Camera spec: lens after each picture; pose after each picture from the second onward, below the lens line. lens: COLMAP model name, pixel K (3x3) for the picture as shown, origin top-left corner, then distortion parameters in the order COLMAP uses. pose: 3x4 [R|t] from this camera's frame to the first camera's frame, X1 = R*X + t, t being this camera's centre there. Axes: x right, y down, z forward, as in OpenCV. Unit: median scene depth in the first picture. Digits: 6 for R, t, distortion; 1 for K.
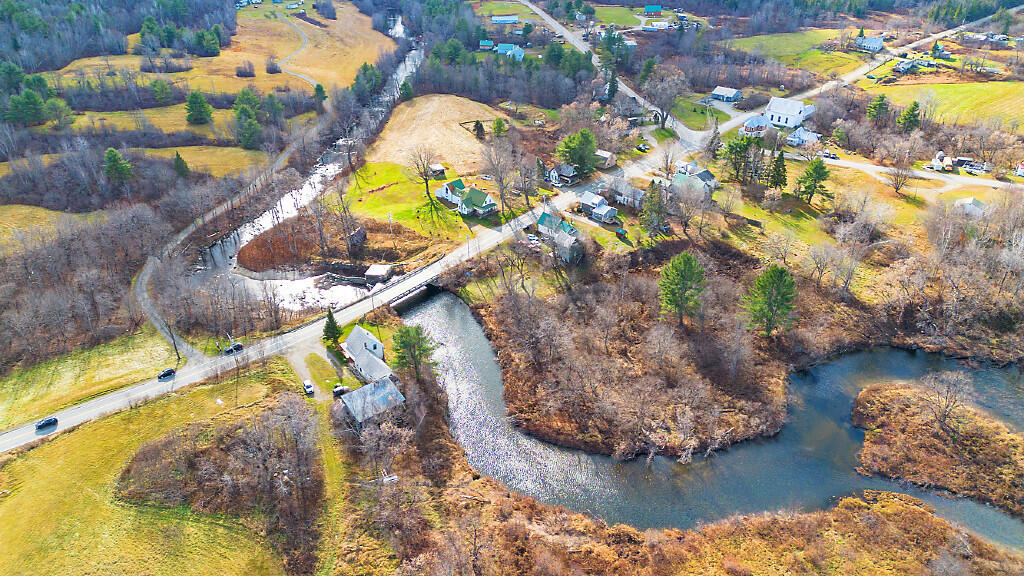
lens RADIAL K [[717.2, 0, 512.0], [0, 717.2, 288.0], [0, 0, 1]] dist [0.086035, -0.083380]
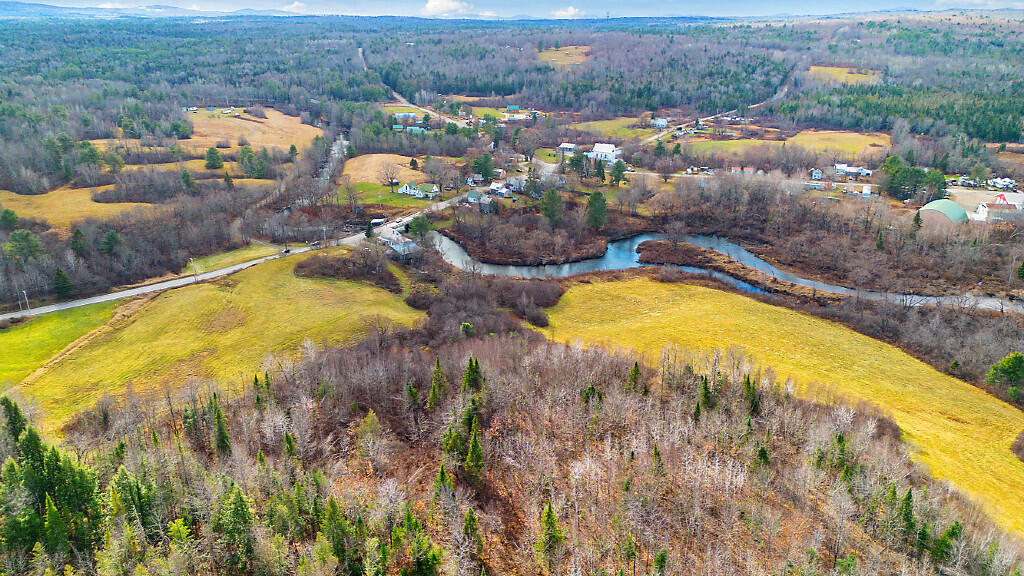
lens RADIAL K [[717.2, 0, 512.0], [0, 717.2, 288.0], [0, 0, 1]] dist [0.086035, -0.083380]
pose [[0.981628, -0.056930, 0.182113, -0.111091], [0.086319, 0.983696, -0.157767, 0.243614], [-0.170162, 0.170588, 0.970538, -0.387601]]
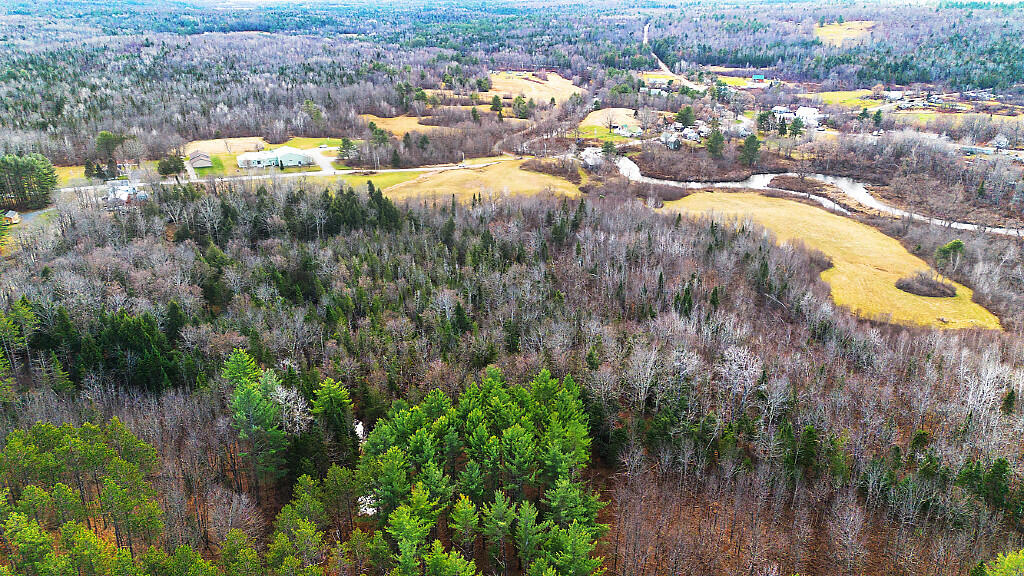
lens RADIAL K [[717.2, 0, 512.0], [0, 717.2, 288.0], [0, 0, 1]] dist [0.086035, -0.083380]
pose [[0.977171, 0.085458, -0.194507, 0.036665], [-0.110729, 0.986211, -0.122989, 0.429057], [0.181315, 0.141719, 0.973160, -0.742581]]
